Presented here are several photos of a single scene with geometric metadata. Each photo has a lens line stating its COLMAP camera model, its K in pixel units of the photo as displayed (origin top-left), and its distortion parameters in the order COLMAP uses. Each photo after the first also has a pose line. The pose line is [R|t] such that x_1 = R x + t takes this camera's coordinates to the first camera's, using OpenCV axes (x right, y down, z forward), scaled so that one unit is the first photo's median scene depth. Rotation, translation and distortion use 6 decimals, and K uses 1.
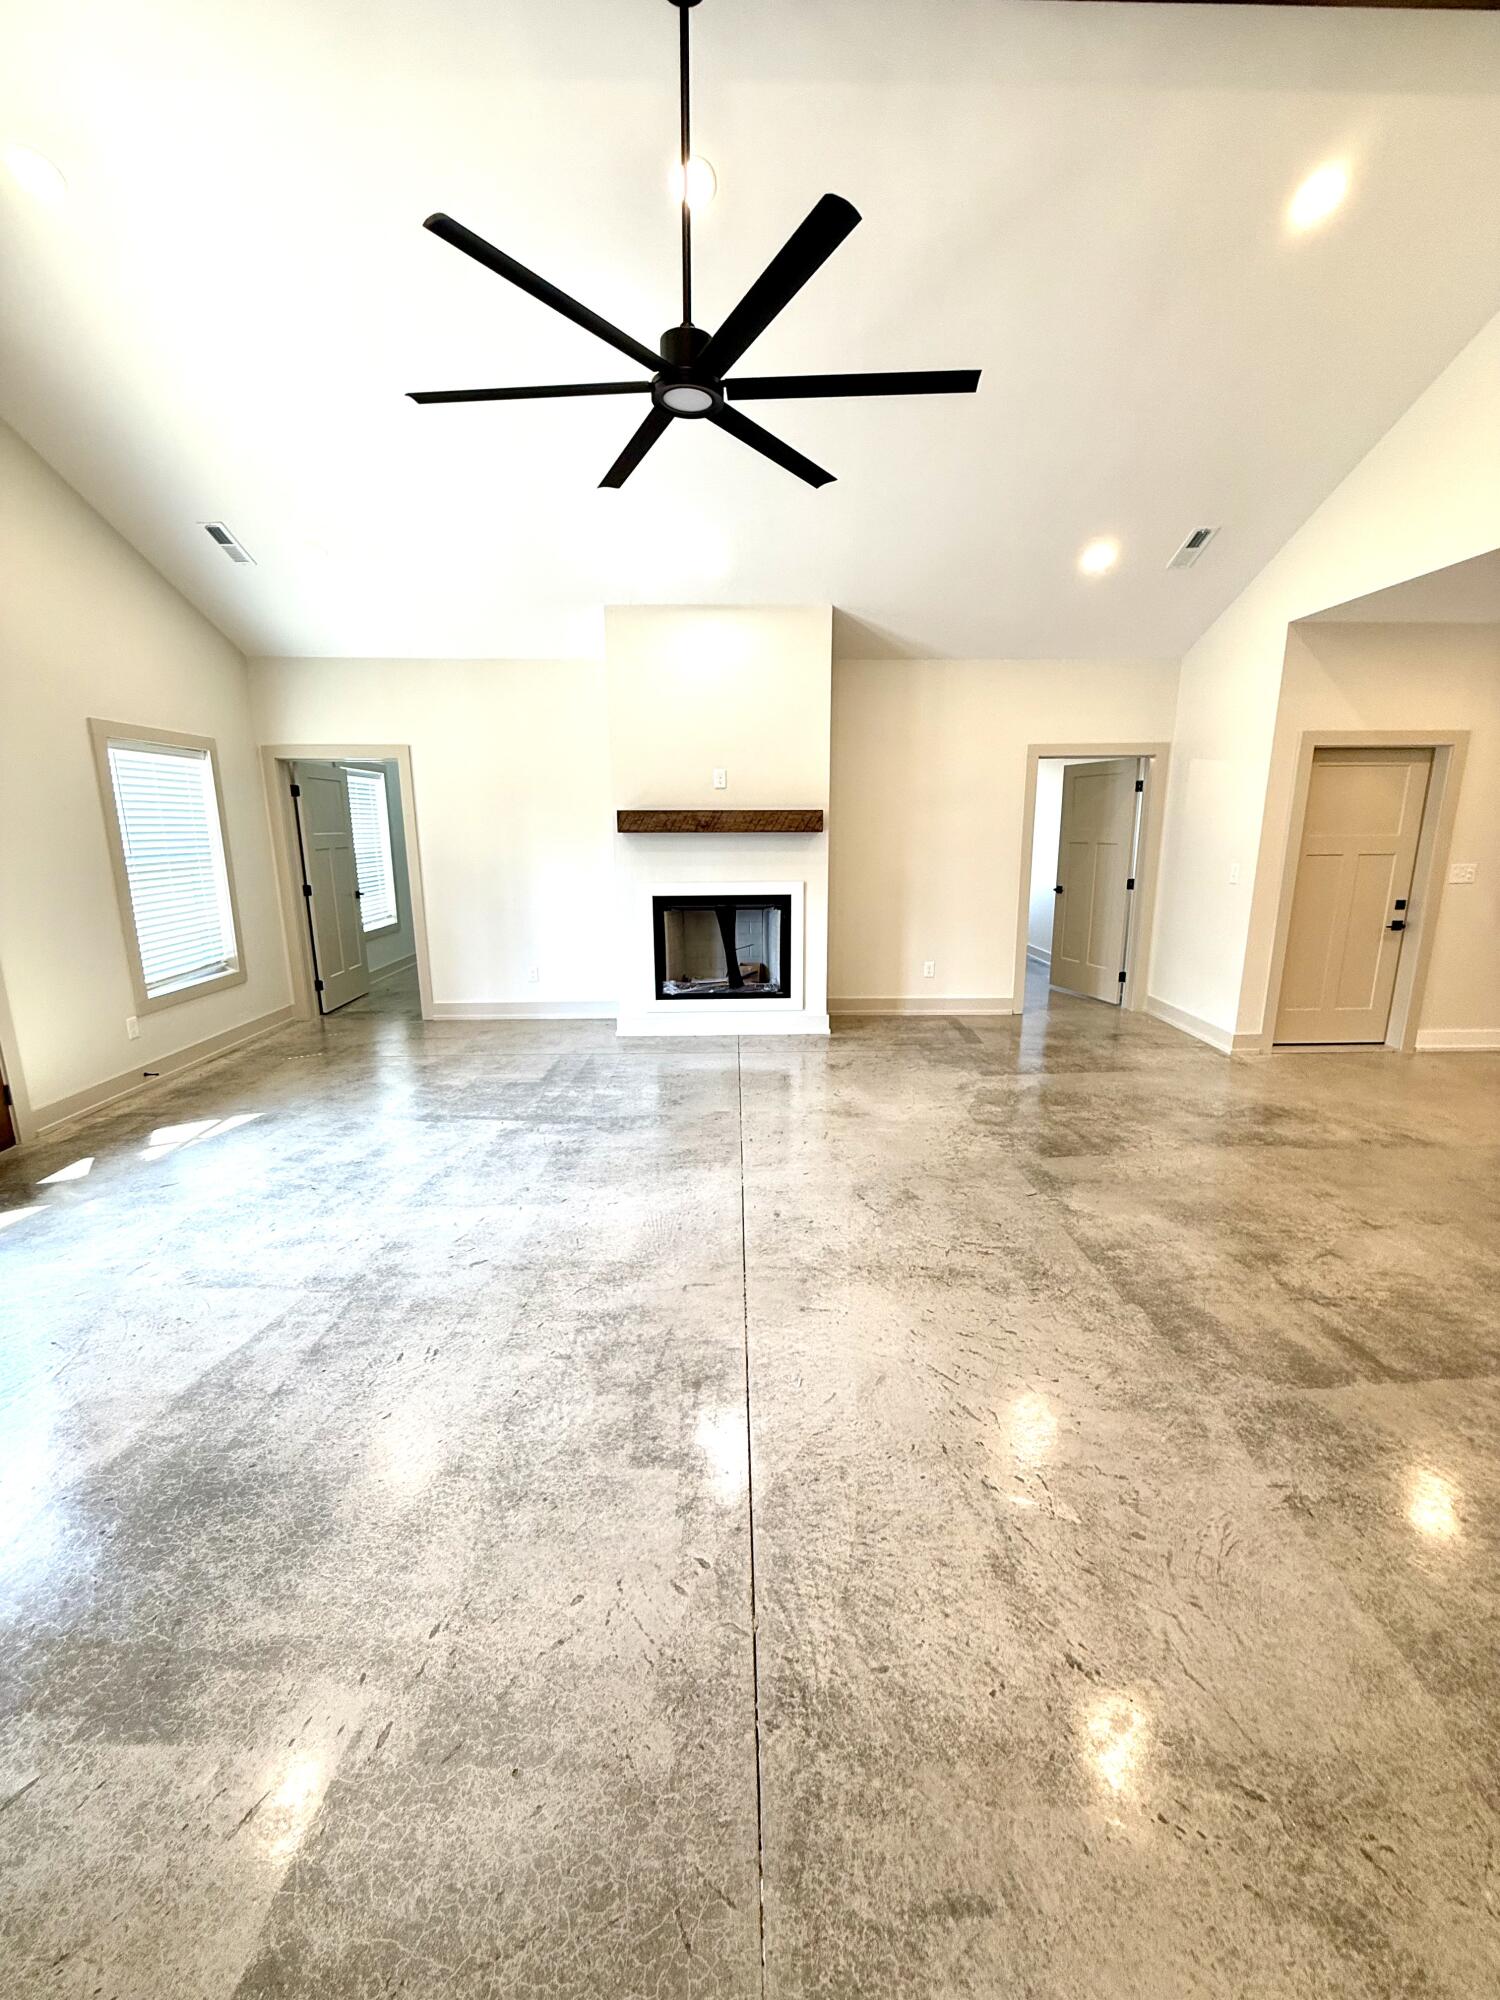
lens RADIAL K [[799.7, 0, 753.2], [0, 799.7, 994.6], [0, 0, 1]] dist [-0.001685, 0.000725]
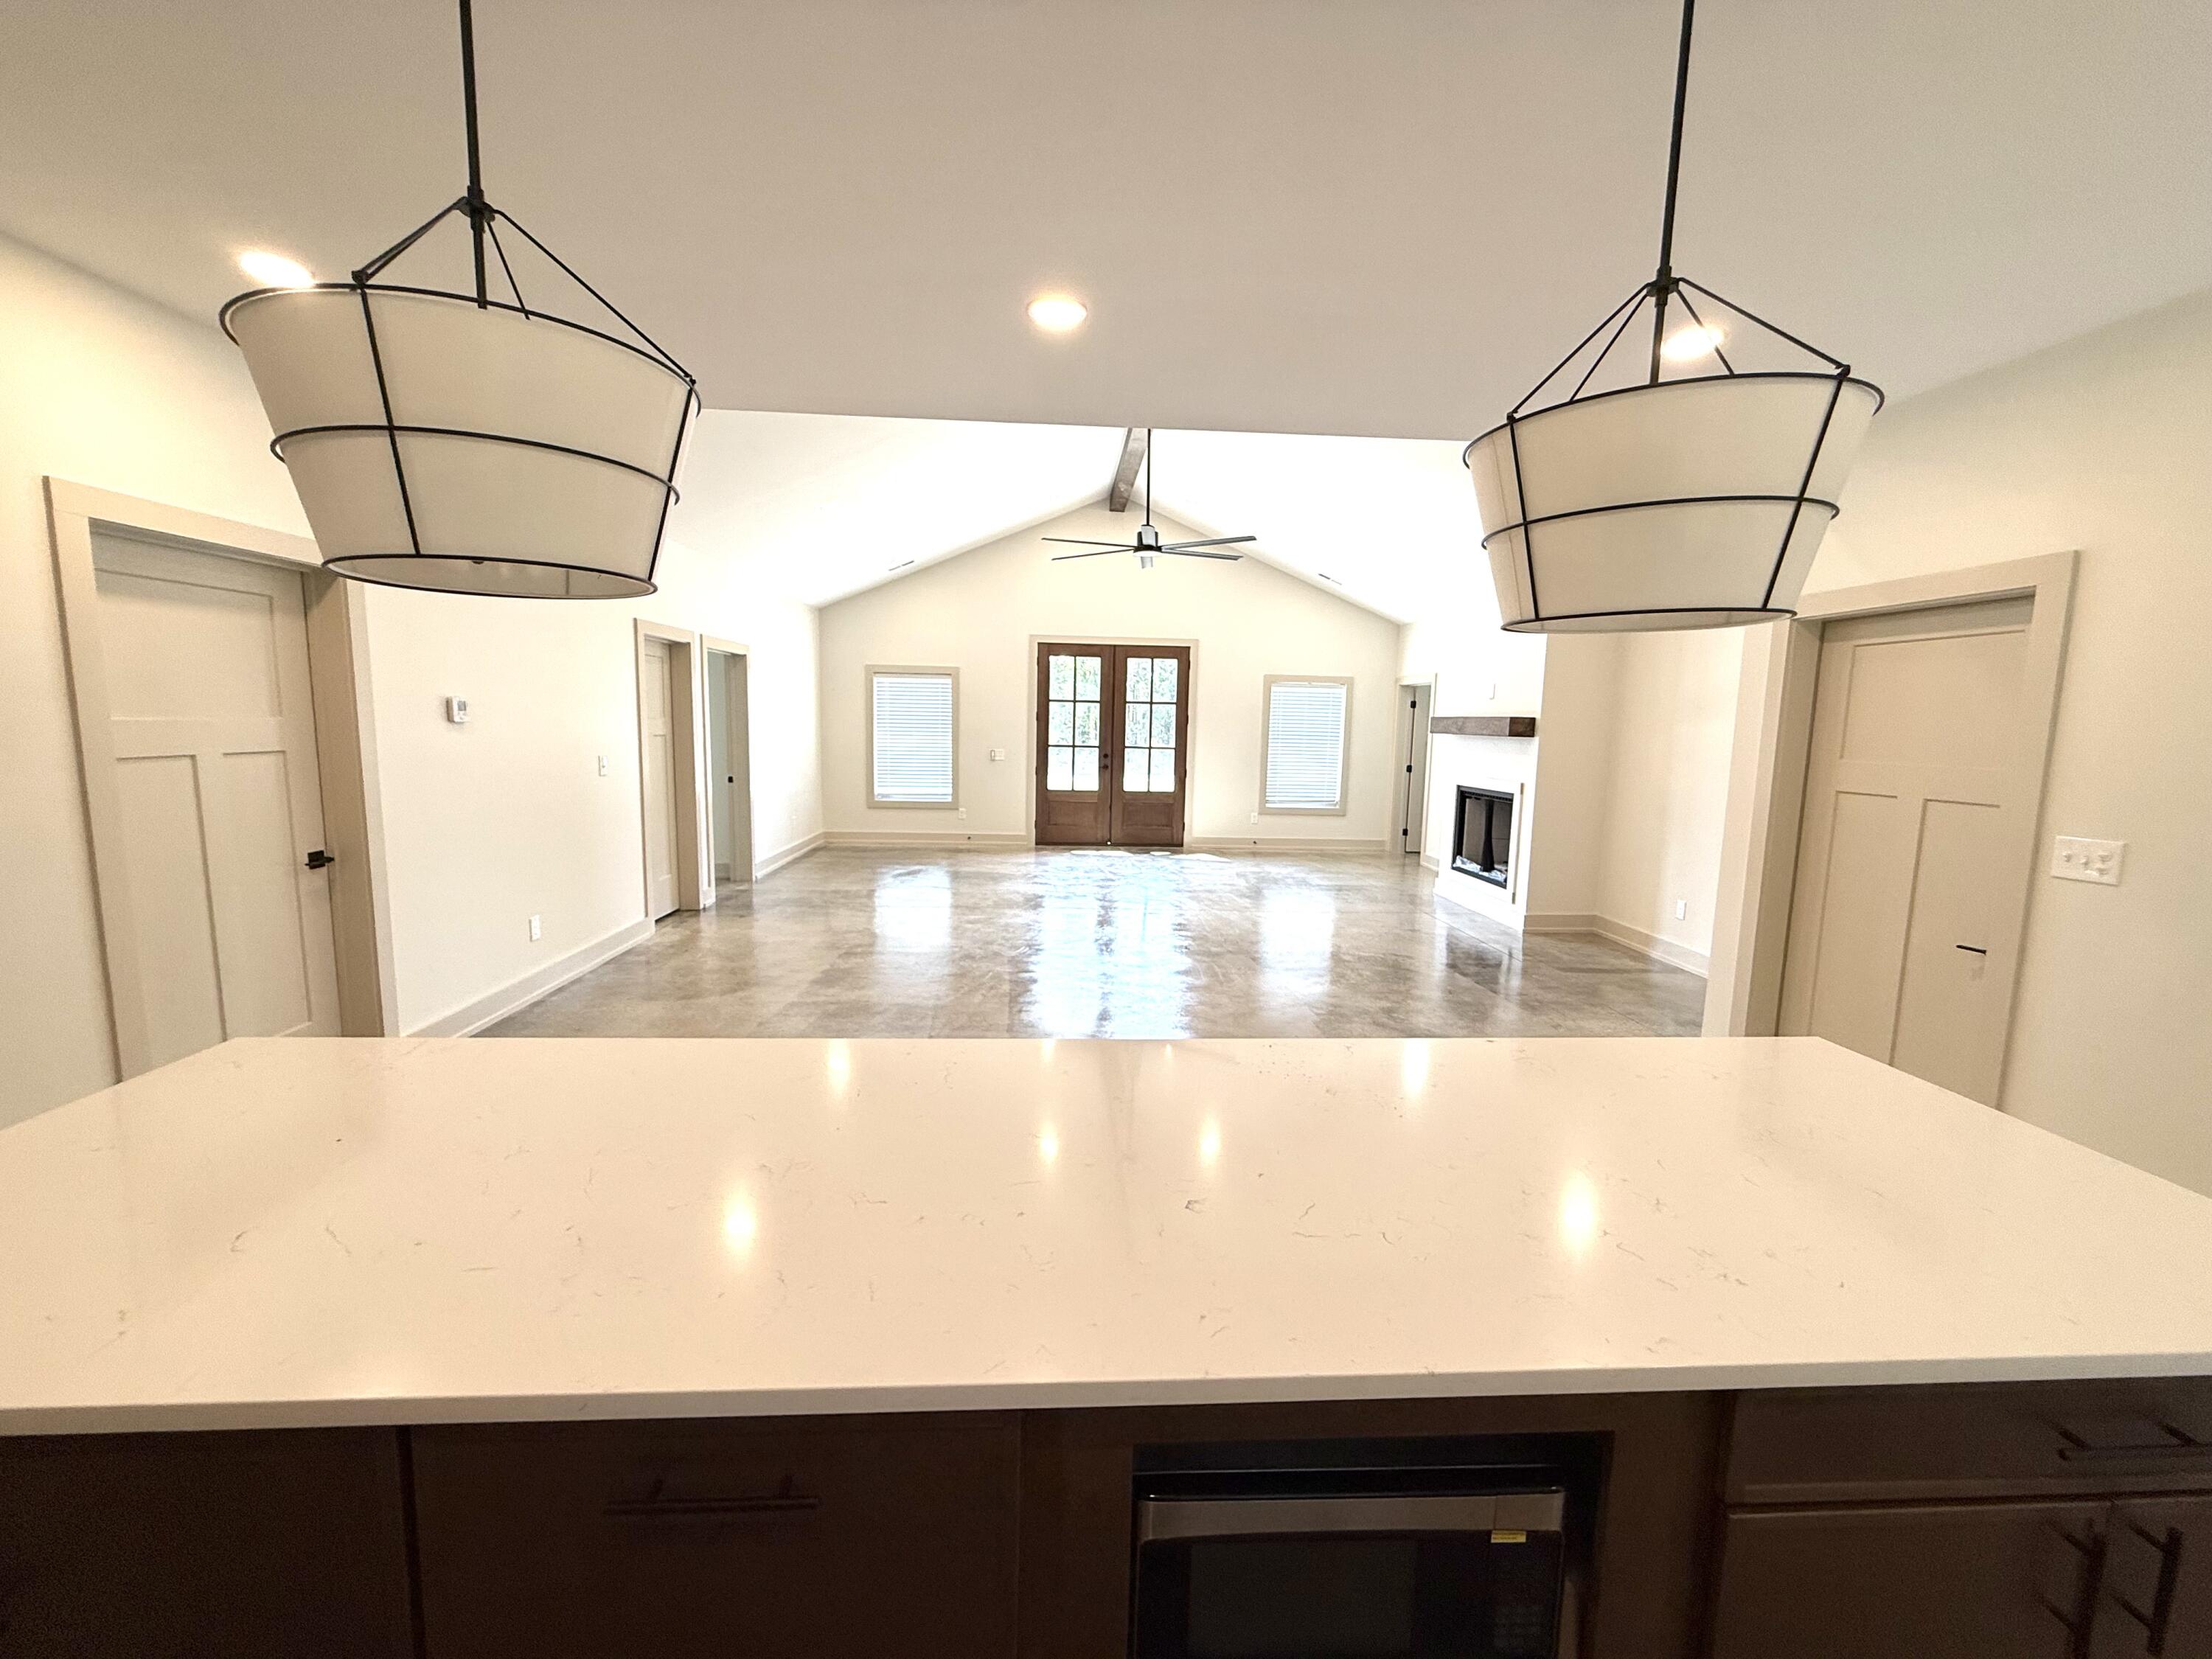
lens RADIAL K [[884.5, 0, 1100.8], [0, 884.5, 824.1], [0, 0, 1]] dist [-0.001685, 0.000725]
pose [[0.031281, 0.121996, -0.992038, 1.456985], [-0.233293, 0.966000, 0.111438, -0.104831], [0.971903, 0.227950, 0.058678, 0.468676]]
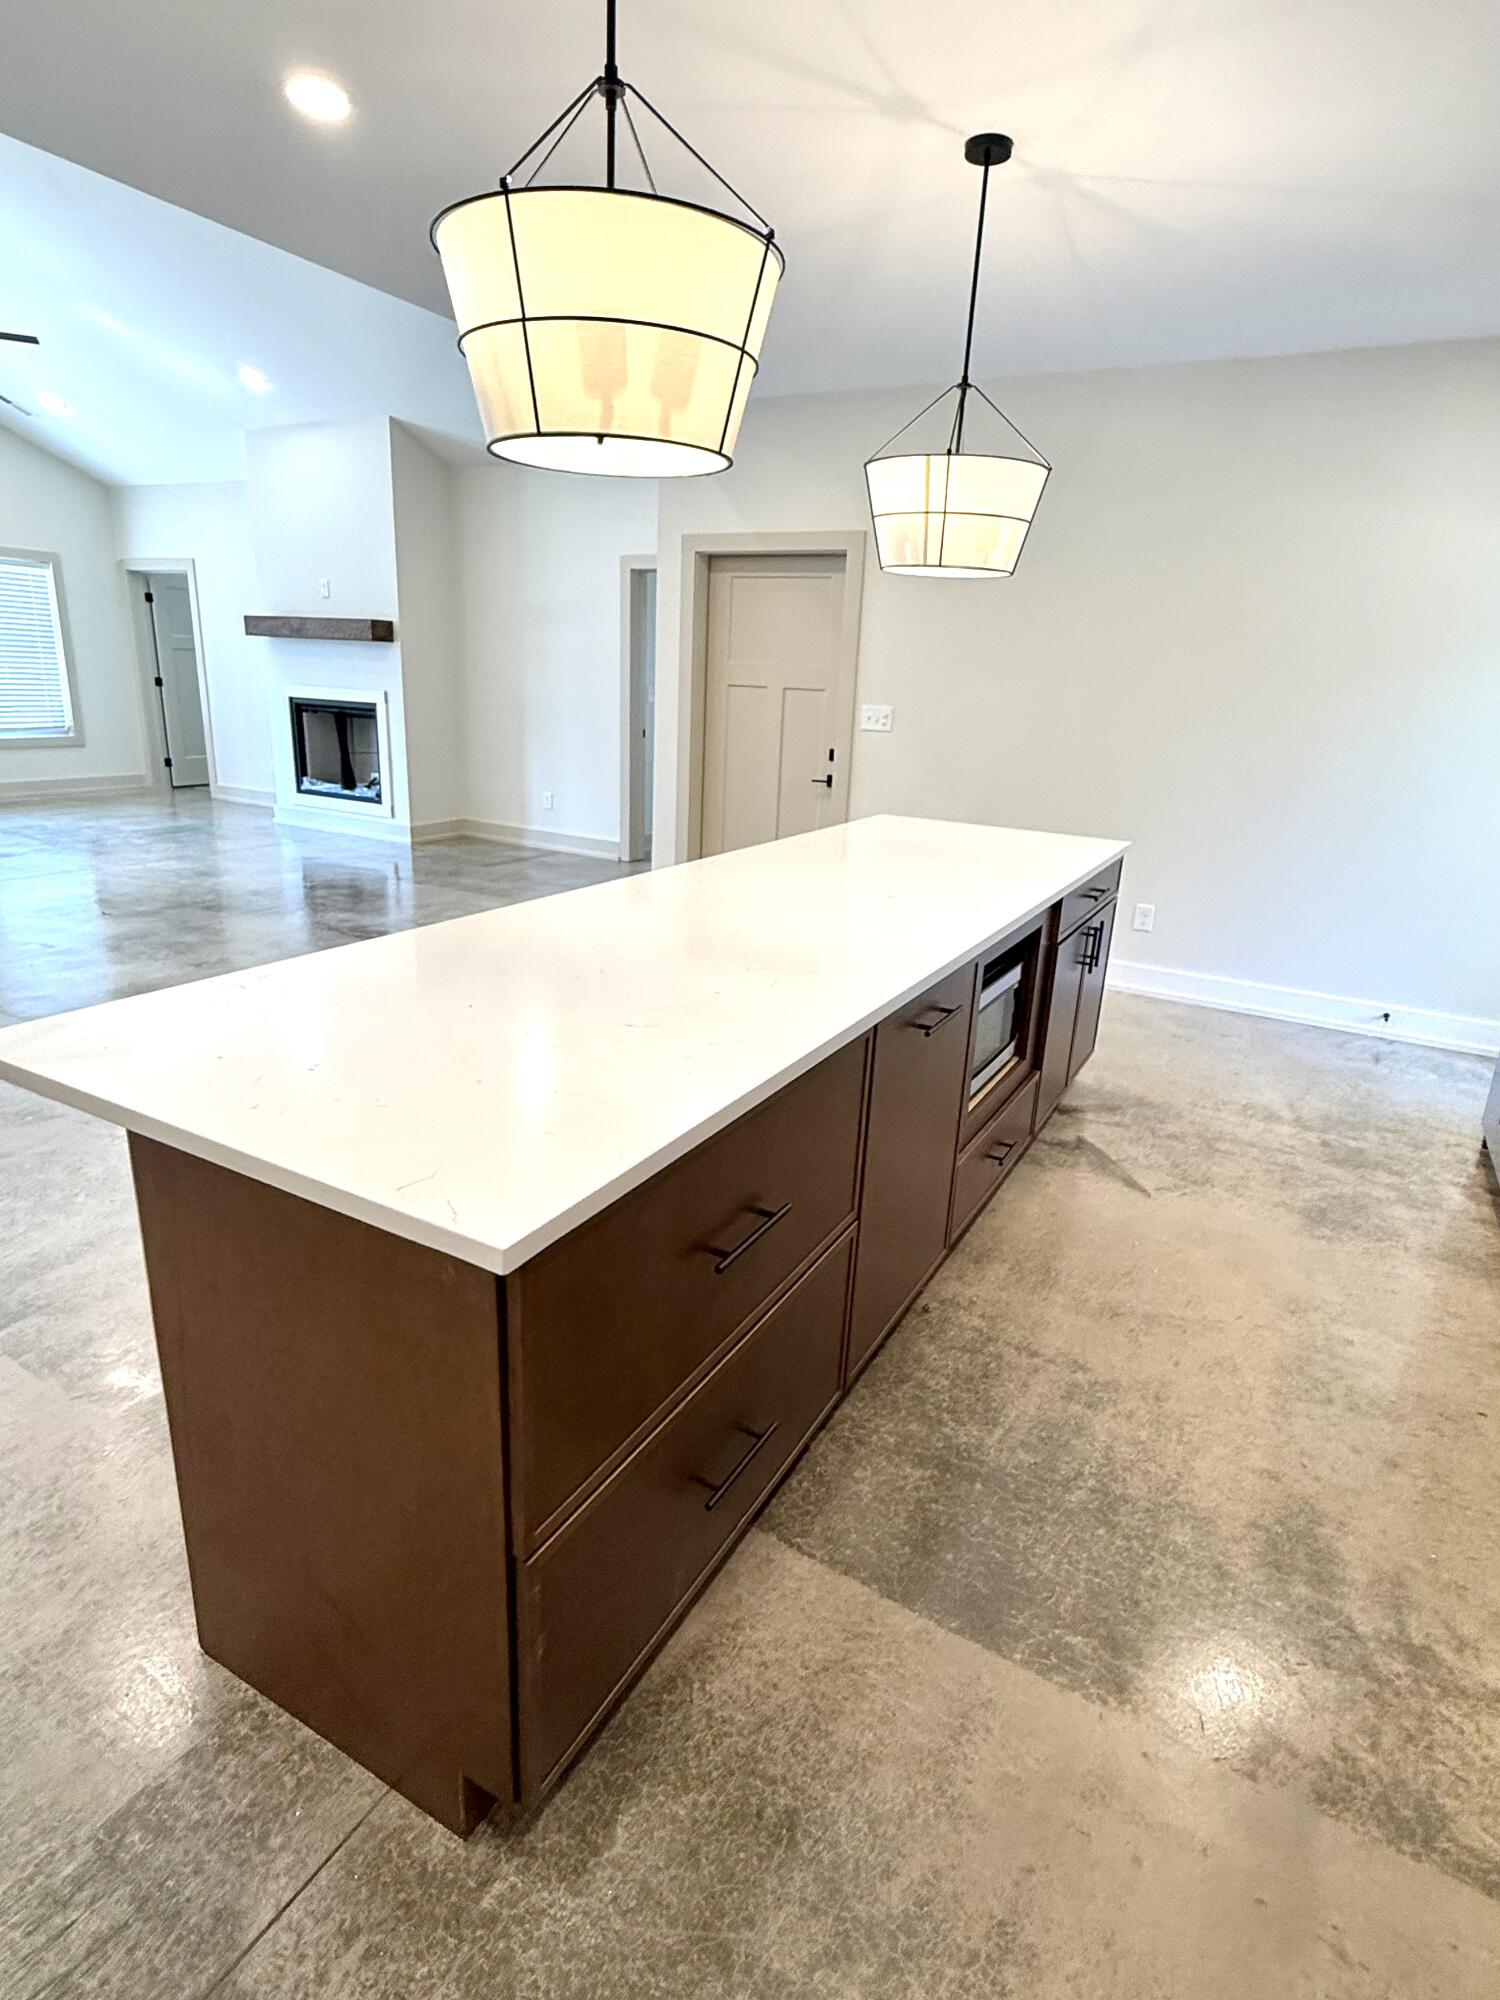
lens RADIAL K [[1051.0, 0, 758.0], [0, 1051.0, 990.0], [0, 0, 1]] dist [-0.001228, -0.000578]
pose [[0.861715, 0.189193, -0.470800, 1.425361], [-0.154803, 0.981673, 0.111150, 0.016006], [0.483201, -0.022899, 0.875210, 0.032536]]
